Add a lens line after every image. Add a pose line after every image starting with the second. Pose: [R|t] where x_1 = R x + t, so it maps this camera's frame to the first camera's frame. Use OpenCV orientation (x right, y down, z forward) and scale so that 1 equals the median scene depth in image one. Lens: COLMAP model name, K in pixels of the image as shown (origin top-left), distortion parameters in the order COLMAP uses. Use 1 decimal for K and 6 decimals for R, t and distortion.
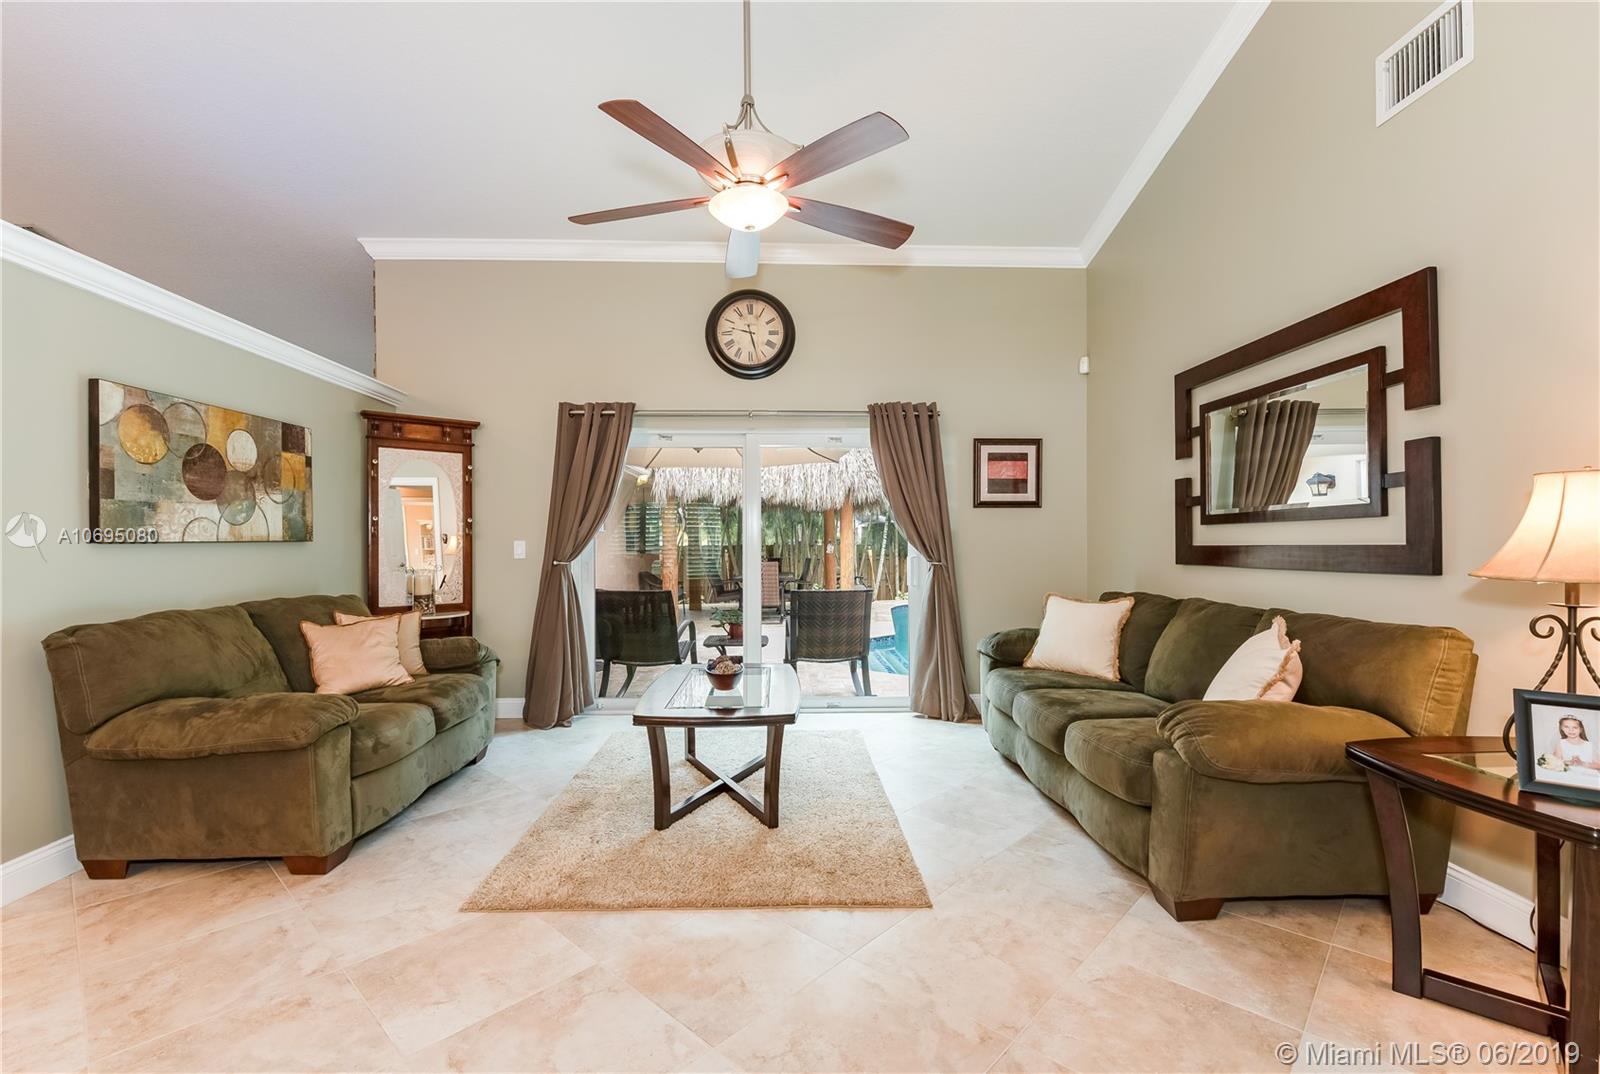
lens RADIAL K [[709.2, 0, 803.0], [0, 709.2, 542.5], [0, 0, 1]] dist [0.016381, -0.000355]
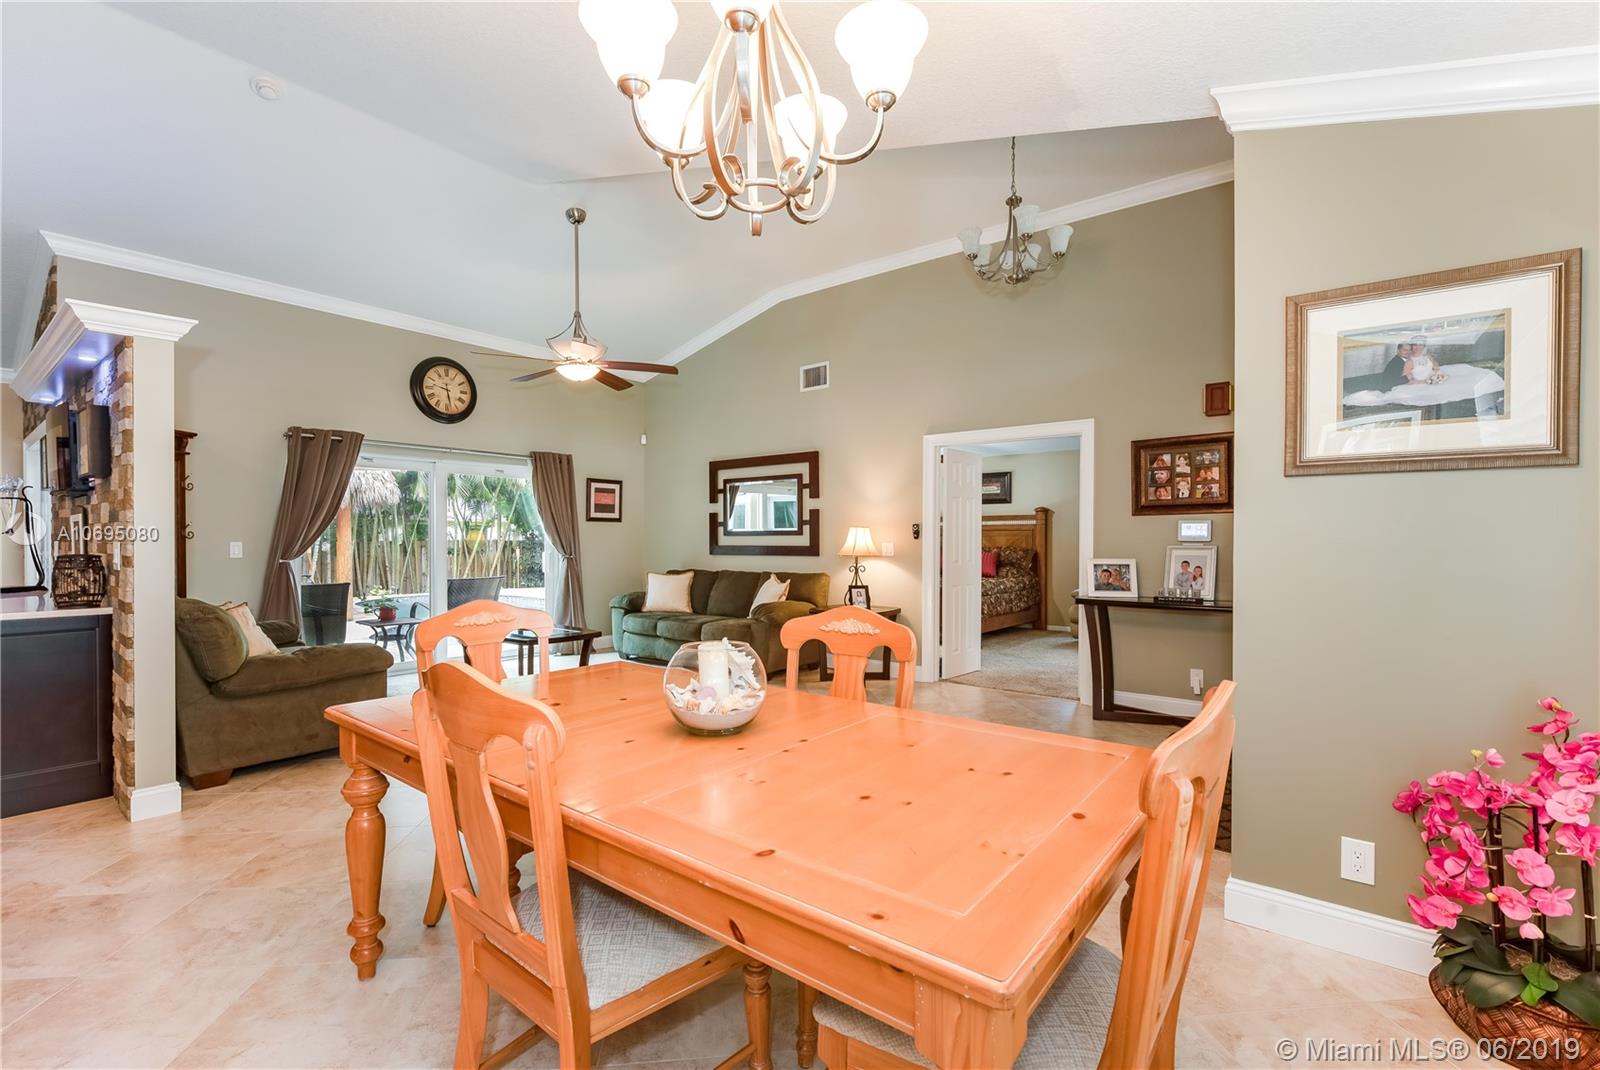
lens RADIAL K [[696.2, 0, 800.1], [0, 696.2, 545.5], [0, 0, 1]] dist [0.000293, 0.000158]
pose [[0.650523, -0.003018, 0.759481, -0.845509], [-0.004760, 0.999956, 0.008051, -0.012832], [-0.759472, -0.008853, 0.650480, -0.507354]]
